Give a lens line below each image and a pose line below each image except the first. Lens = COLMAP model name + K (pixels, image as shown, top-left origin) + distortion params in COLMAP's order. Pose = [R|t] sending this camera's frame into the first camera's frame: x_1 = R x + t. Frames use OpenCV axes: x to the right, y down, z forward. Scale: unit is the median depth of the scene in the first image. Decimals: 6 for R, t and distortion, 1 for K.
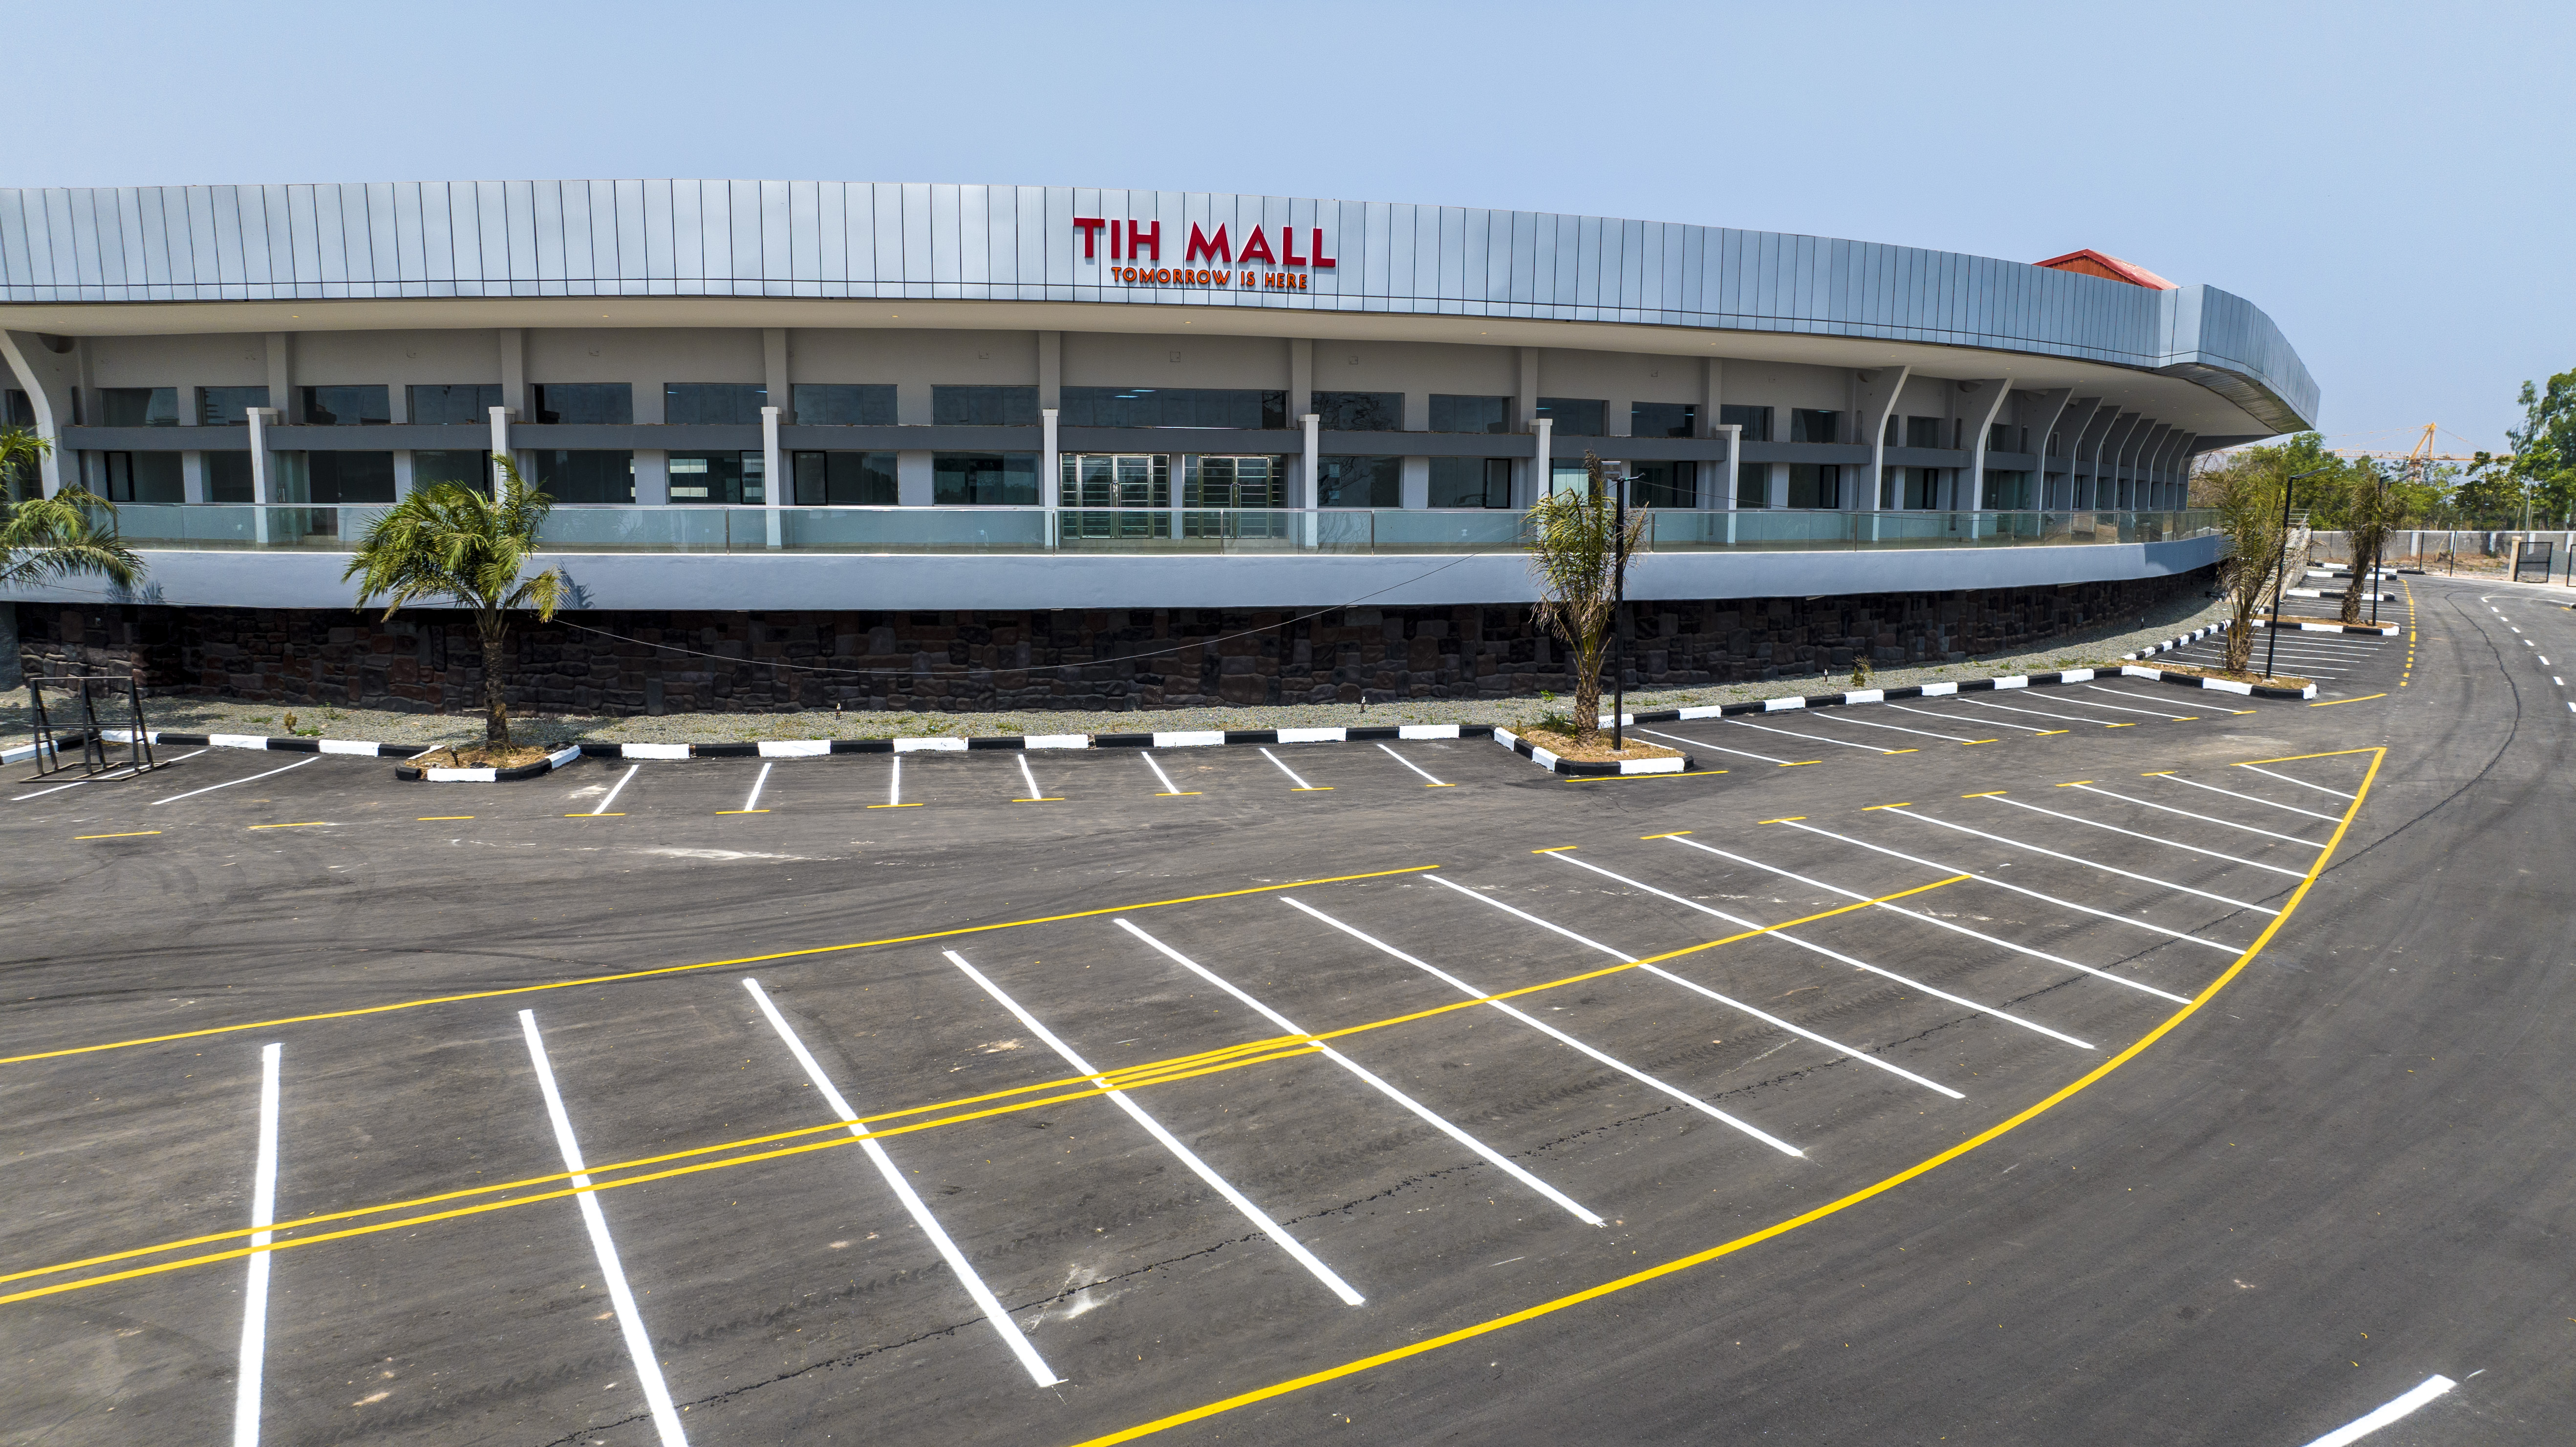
lens RADIAL K [[1822.9, 0, 1288.0], [0, 1822.9, 723.5], [0, 0, 1]] dist [-0.017886, -0.007316]
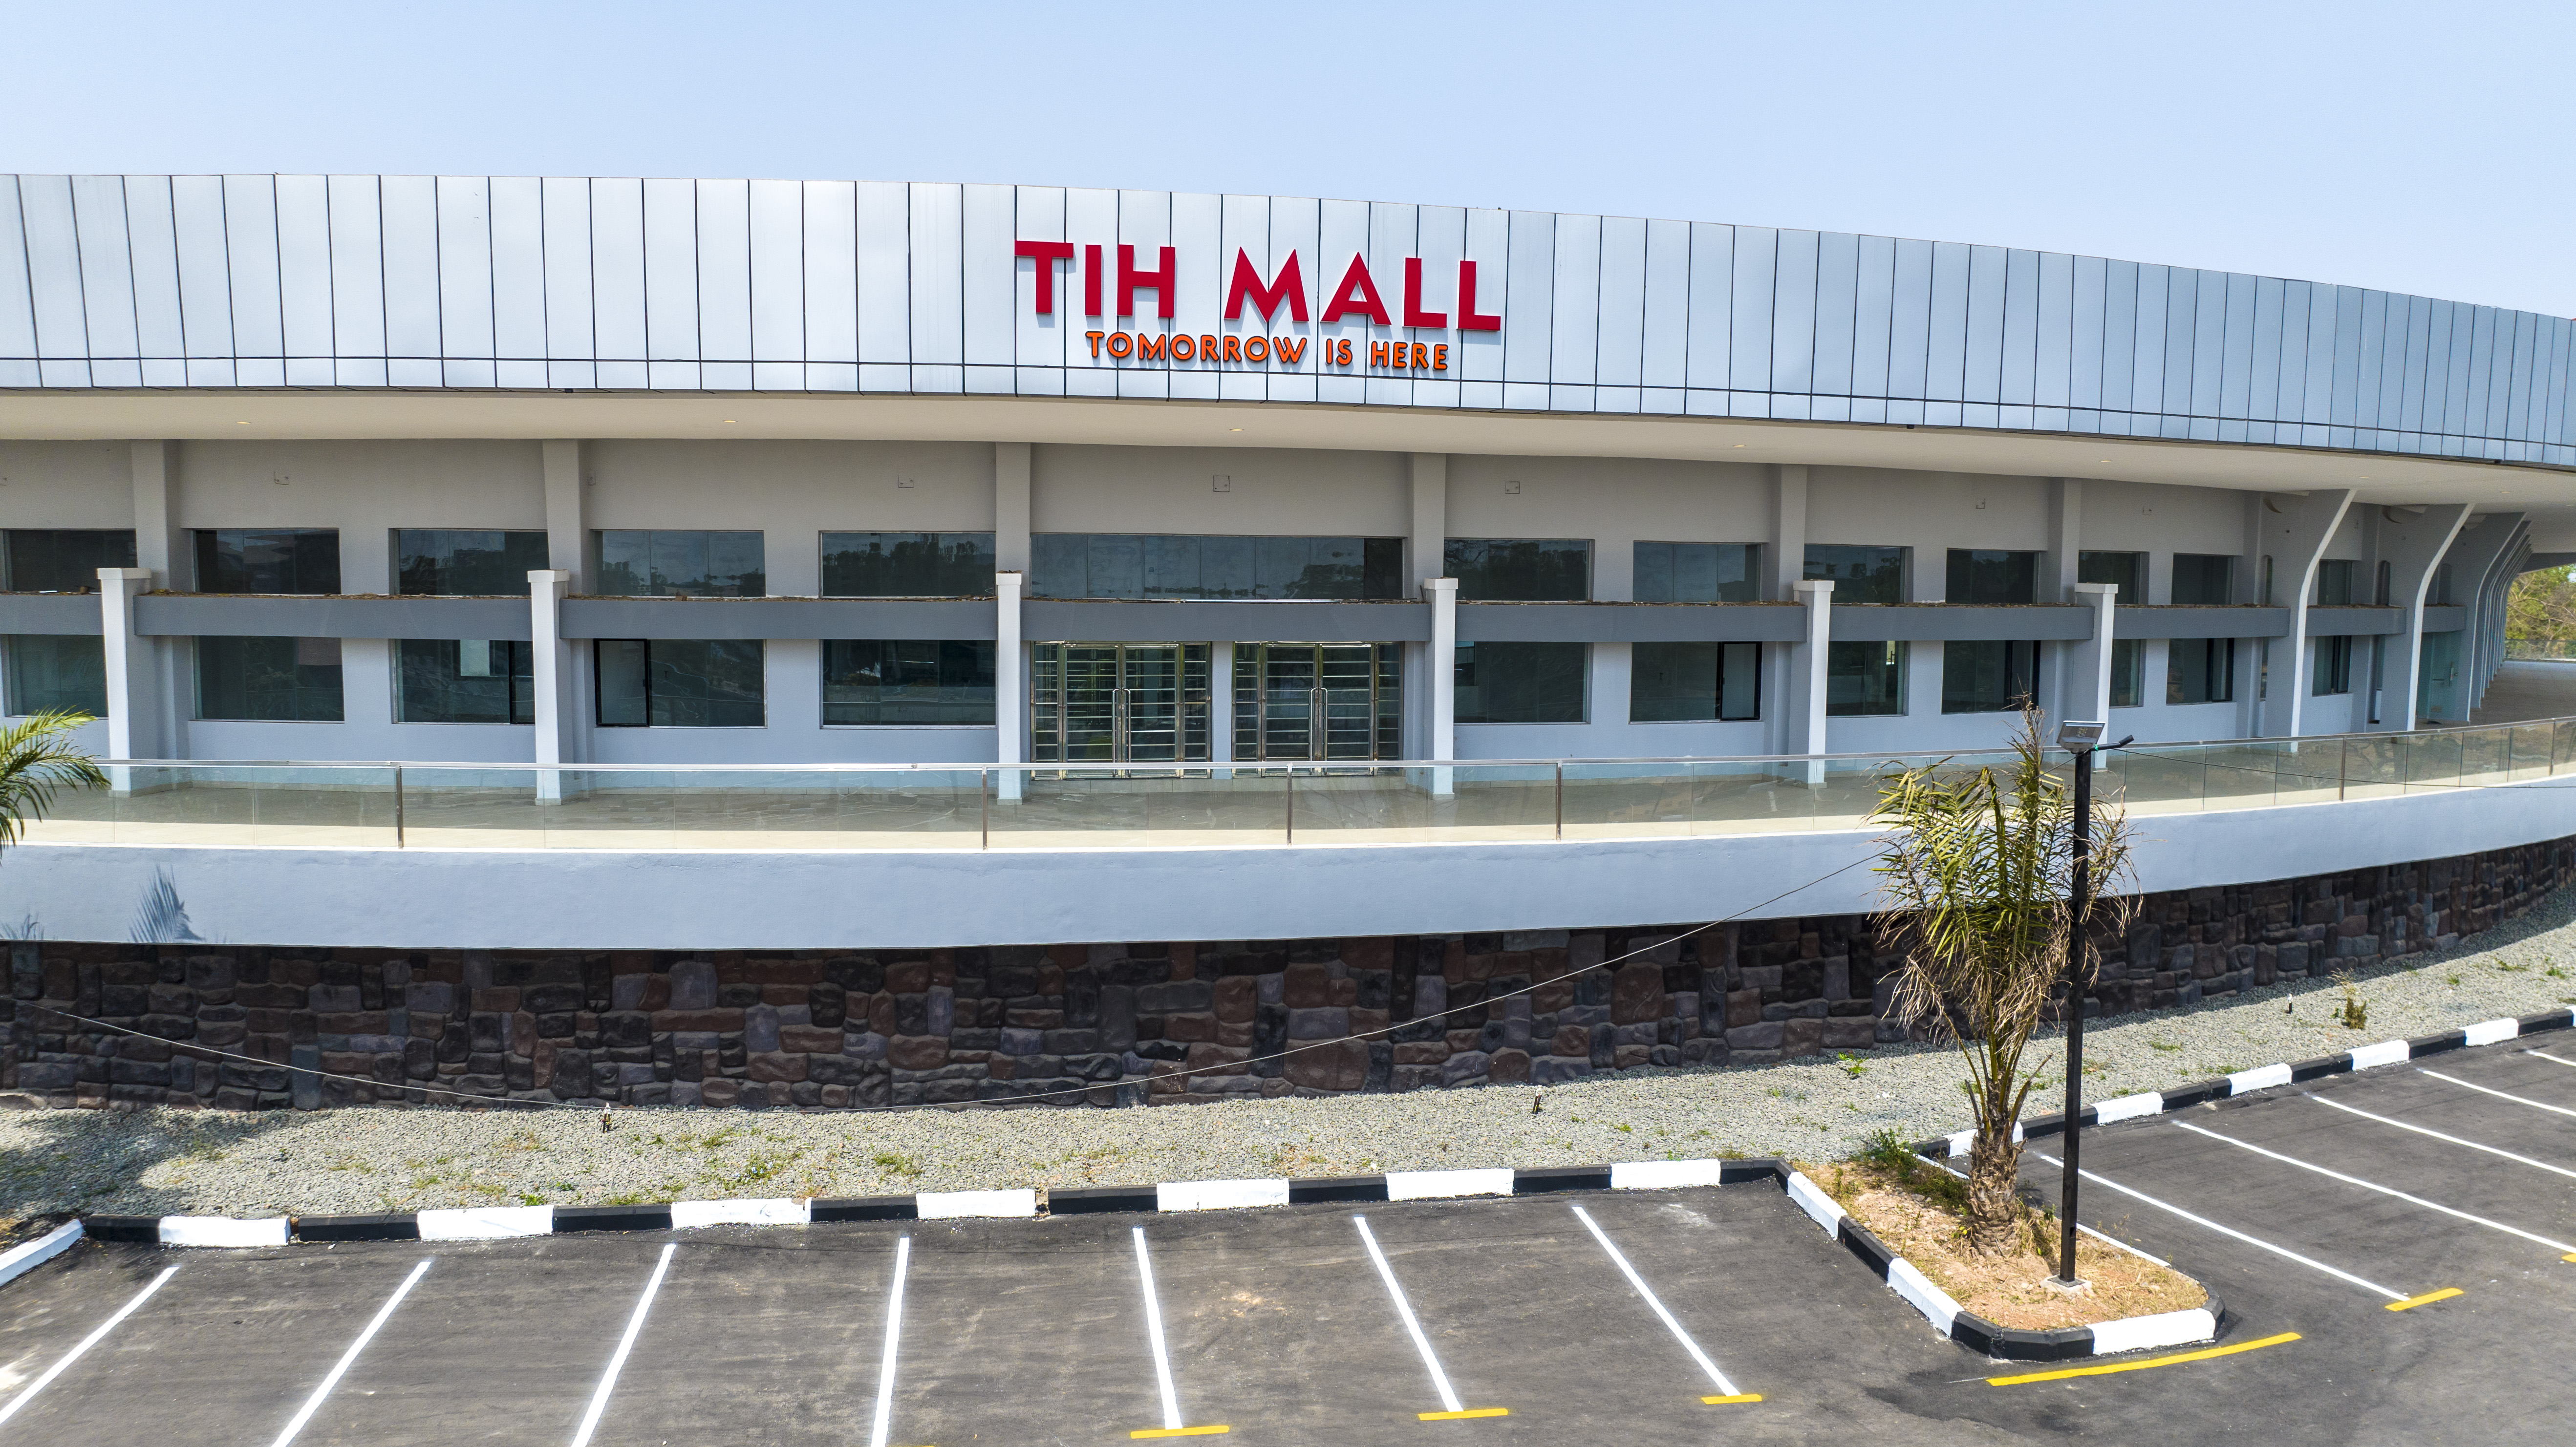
lens RADIAL K [[1816.1, 0, 1288.1], [0, 1816.1, 705.9], [0, 0, 1]] dist [-0.059867, 0.071783]
pose [[0.998650, 0.005575, -0.051637, -0.008365], [-0.008479, 0.998384, -0.056192, -0.103588], [0.051240, 0.056554, 0.997084, 0.445724]]
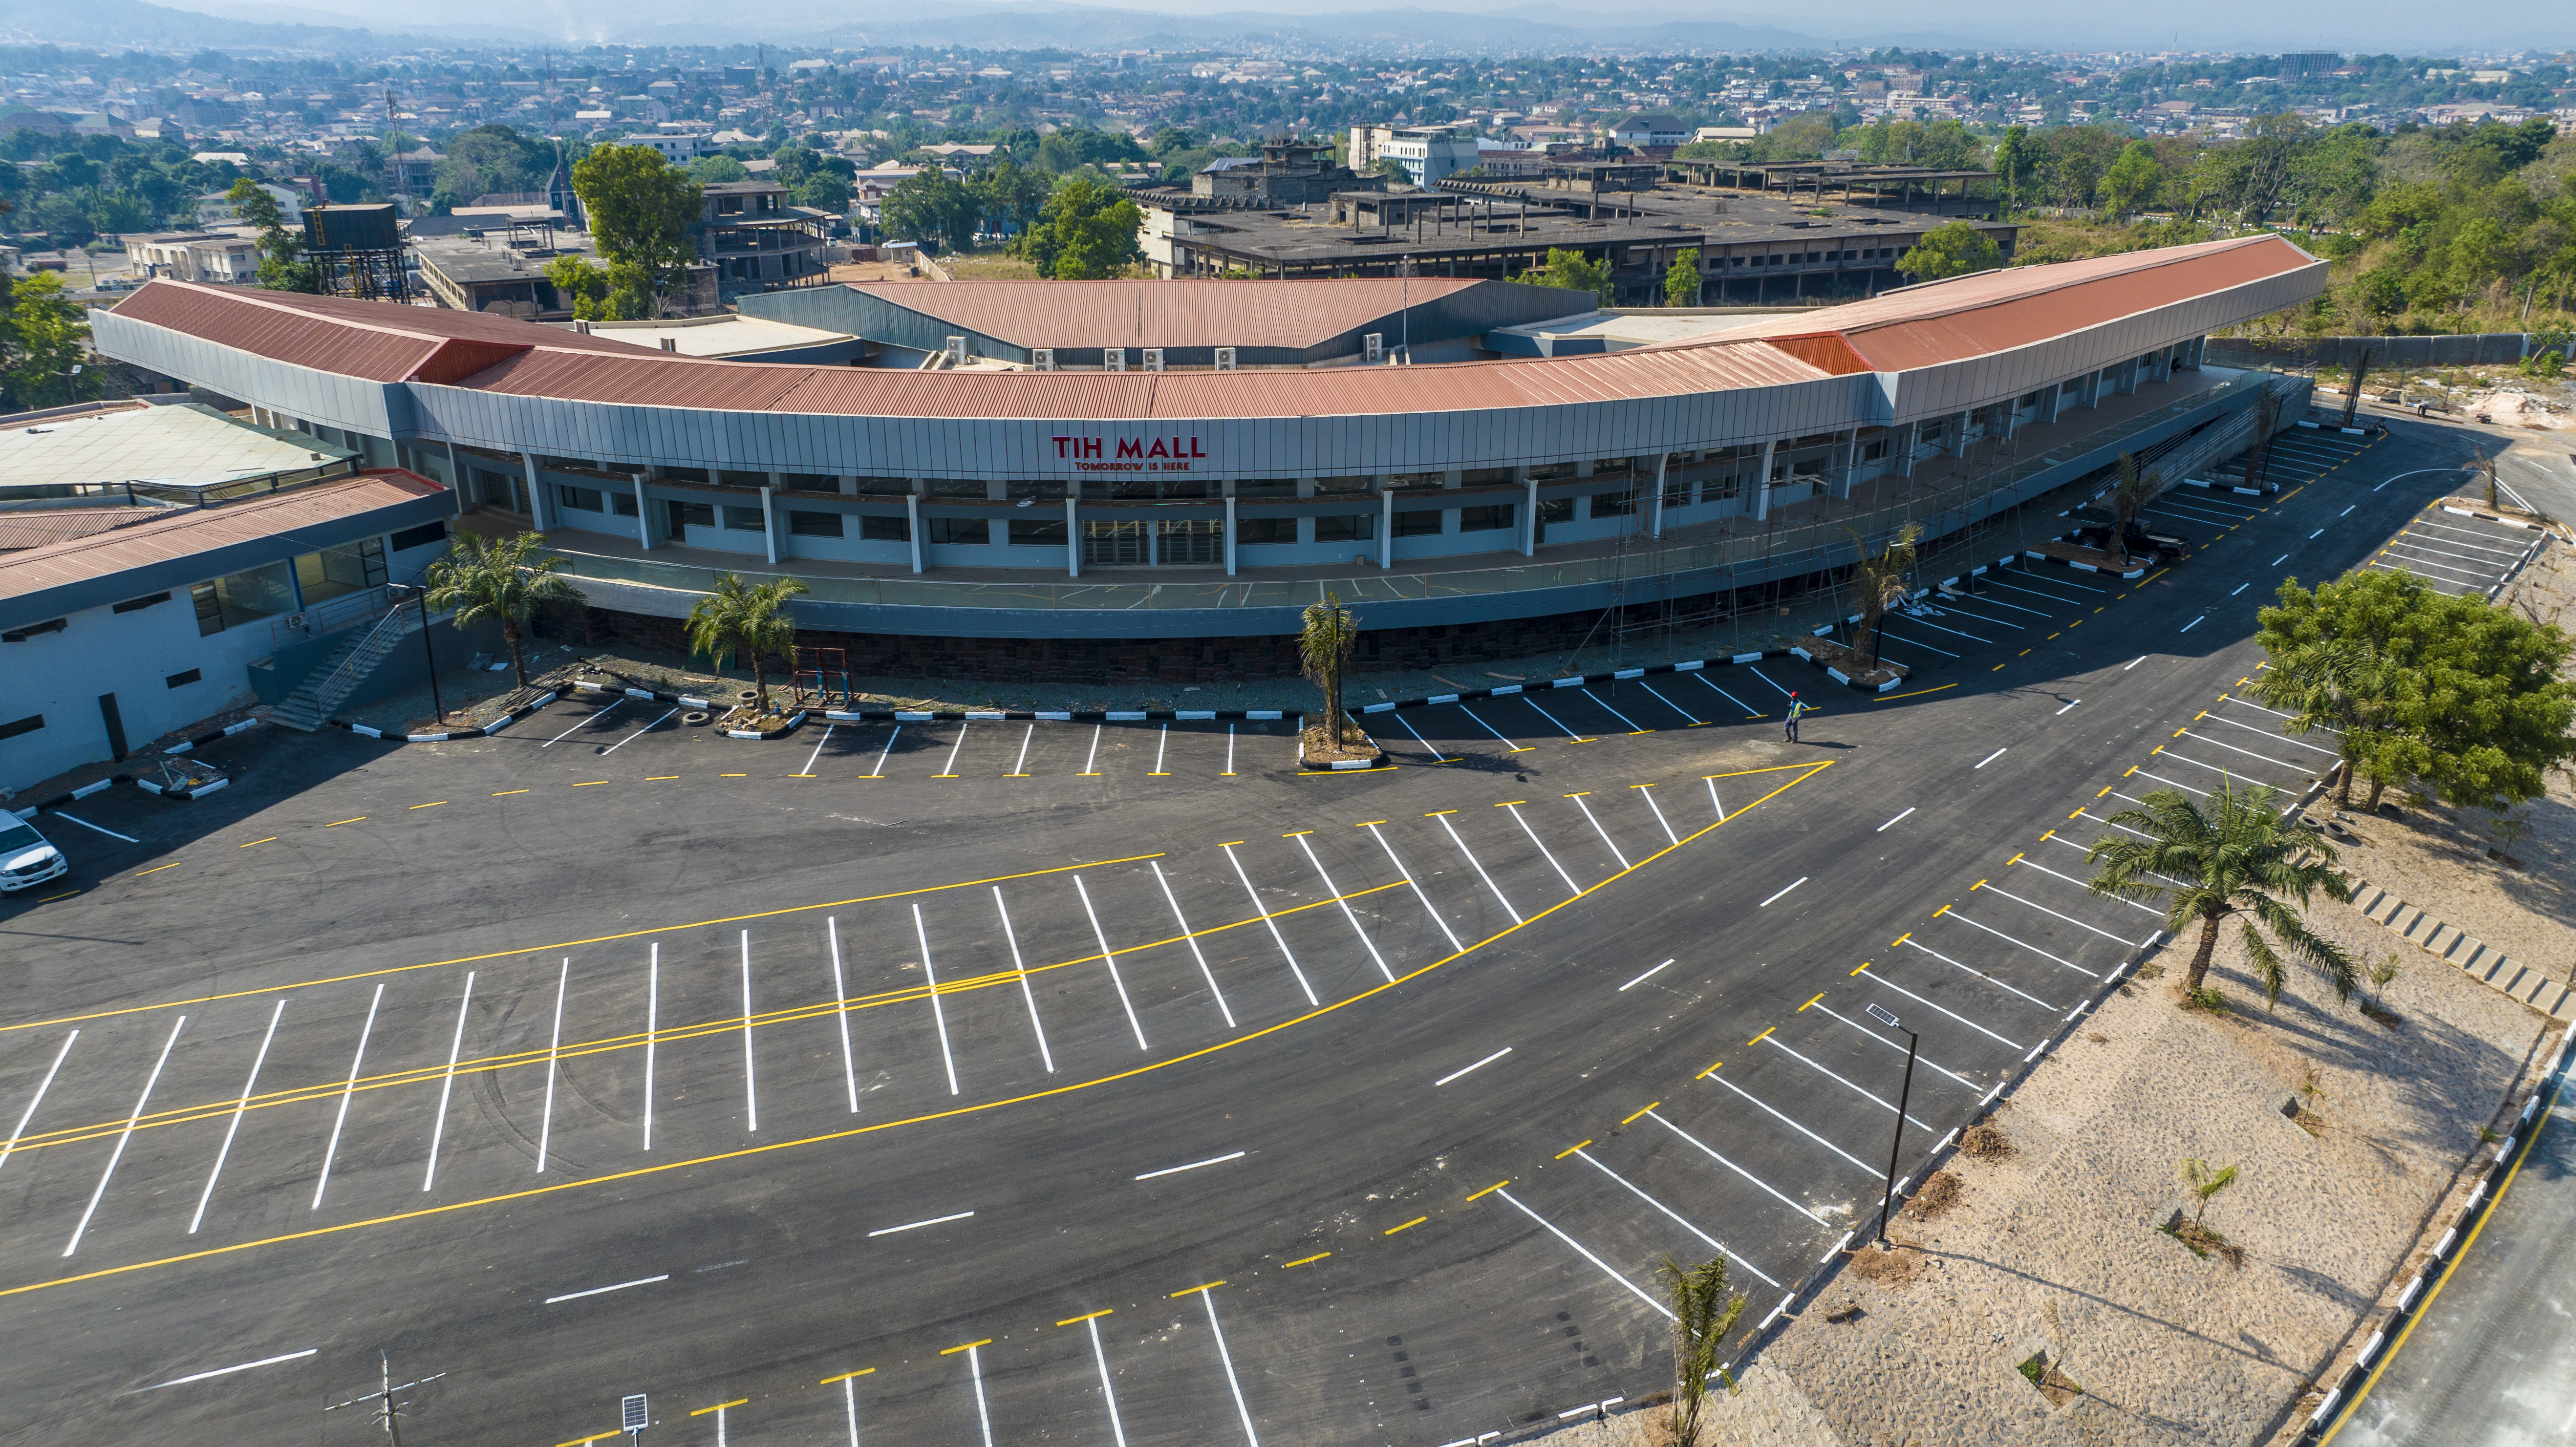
lens RADIAL K [[1822.9, 0, 1288.0], [0, 1822.9, 723.5], [0, 0, 1]] dist [-0.017886, -0.007316]
pose [[0.980420, 0.063421, -0.186428, 0.424331], [-0.018226, 0.971879, 0.234774, -0.396478], [0.196075, -0.226779, 0.954005, -0.663462]]
